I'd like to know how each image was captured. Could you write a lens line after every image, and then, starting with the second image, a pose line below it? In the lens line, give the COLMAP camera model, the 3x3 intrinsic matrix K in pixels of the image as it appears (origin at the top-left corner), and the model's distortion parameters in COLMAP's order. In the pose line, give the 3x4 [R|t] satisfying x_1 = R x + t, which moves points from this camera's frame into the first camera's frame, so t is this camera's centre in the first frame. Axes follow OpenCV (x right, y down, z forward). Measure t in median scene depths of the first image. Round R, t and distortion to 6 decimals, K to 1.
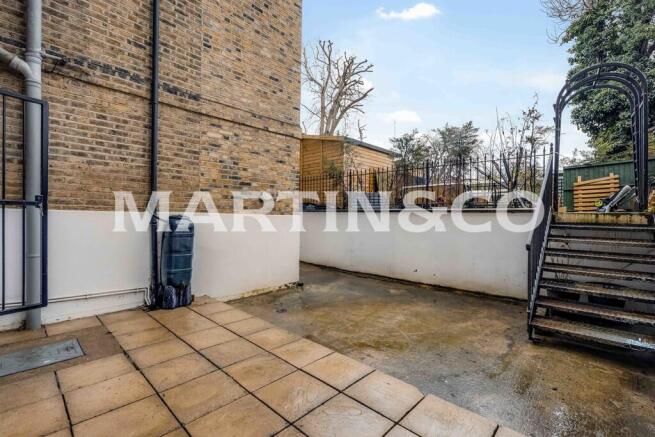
lens RADIAL K [[292.5, 0, 330.5], [0, 292.5, 218.4], [0, 0, 1]] dist [0.011695, -0.000414]
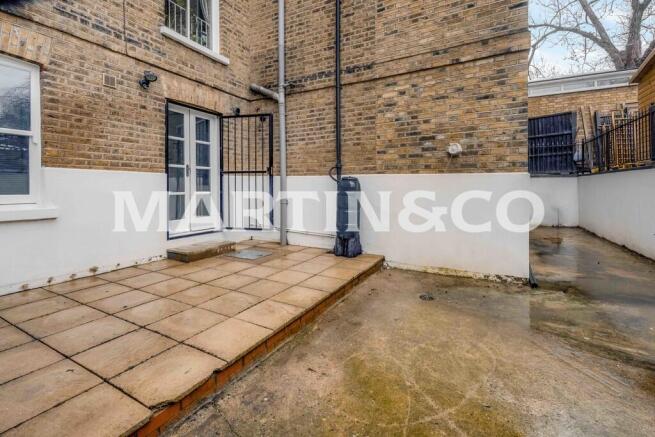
lens RADIAL K [[292.5, 0, 327.7], [0, 292.5, 188.8], [0, 0, 1]] dist [0.011695, -0.000414]
pose [[0.256654, -0.007523, -0.966474, 0.548291], [-0.003523, 0.999956, -0.008720, 0.044340], [0.966497, 0.005643, 0.256616, 0.603885]]
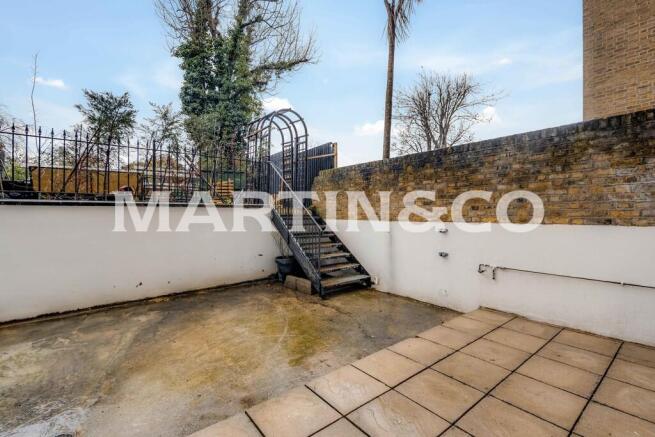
lens RADIAL K [[292.5, 0, 333.6], [0, 292.5, 207.8], [0, 0, 1]] dist [0.011695, -0.000414]
pose [[0.135439, 0.003701, 0.990779, -0.574235], [0.005881, 0.999972, -0.004539, -0.014600], [-0.990768, 0.006442, 0.135414, 0.599033]]
